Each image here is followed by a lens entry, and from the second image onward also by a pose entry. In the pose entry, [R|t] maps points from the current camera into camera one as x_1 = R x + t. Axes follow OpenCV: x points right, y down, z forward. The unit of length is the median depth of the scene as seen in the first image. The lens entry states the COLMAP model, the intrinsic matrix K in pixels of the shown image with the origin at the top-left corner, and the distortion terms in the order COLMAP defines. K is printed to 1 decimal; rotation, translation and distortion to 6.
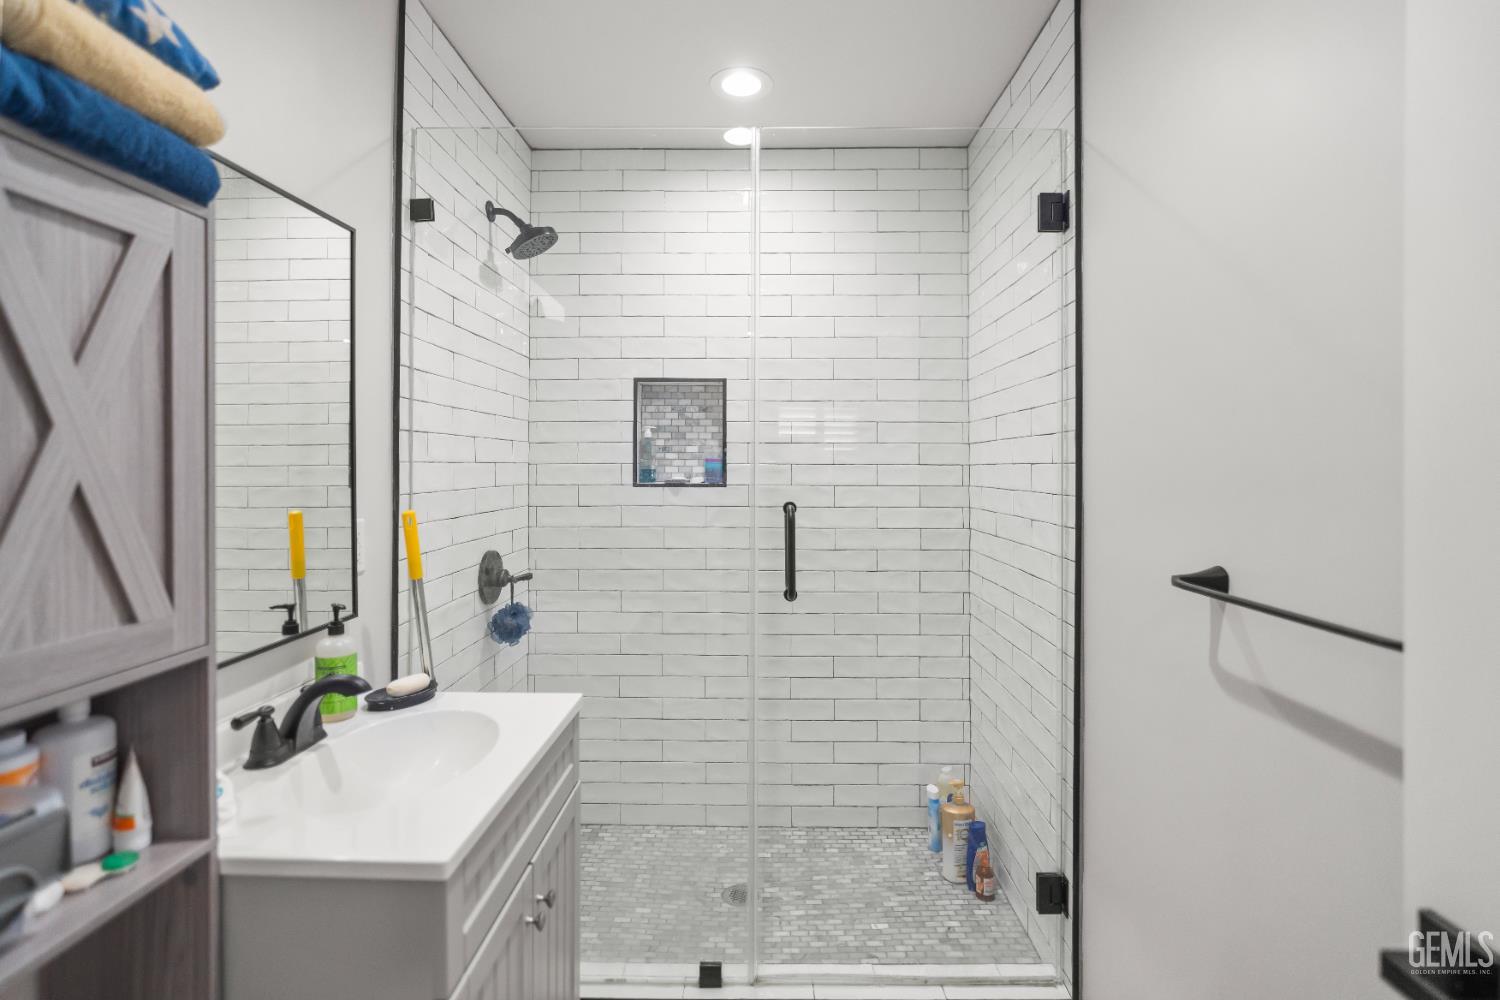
lens RADIAL K [[708.5, 0, 748.9], [0, 708.5, 464.4], [0, 0, 1]] dist [-0.008553, 0.001418]
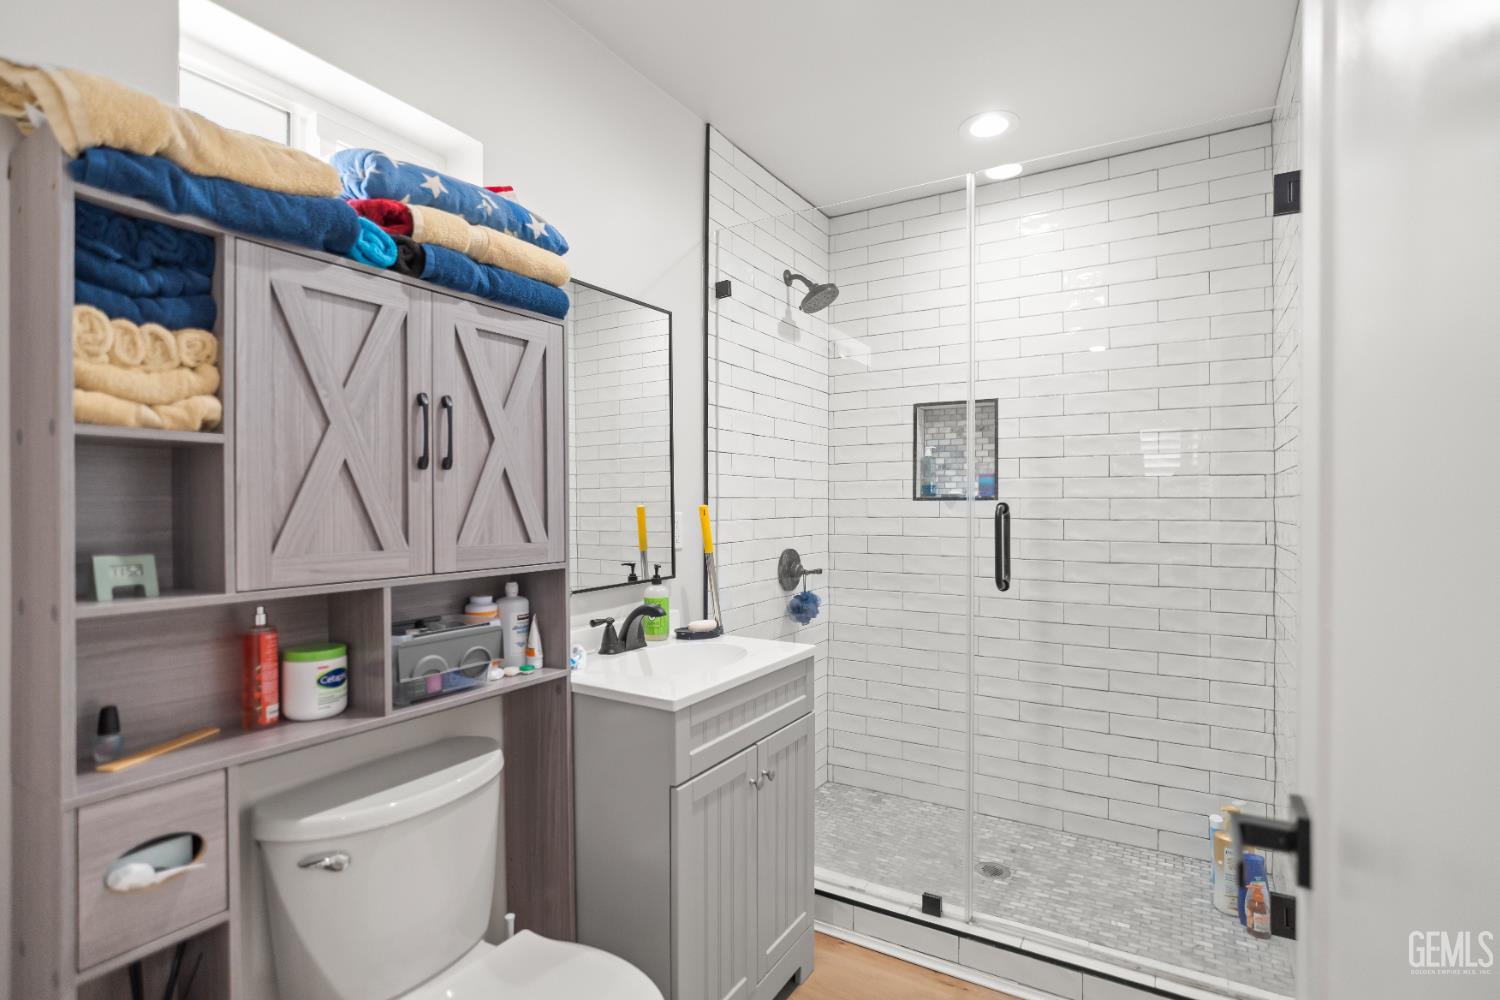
lens RADIAL K [[709.2, 0, 755.7], [0, 709.2, 507.2], [0, 0, 1]] dist [-0.003242, 0.000242]
pose [[0.871342, 0.002114, -0.490671, 0.212441], [0.002779, 0.999953, 0.009244, 0.038664], [0.490668, -0.009418, 0.871296, -0.133416]]
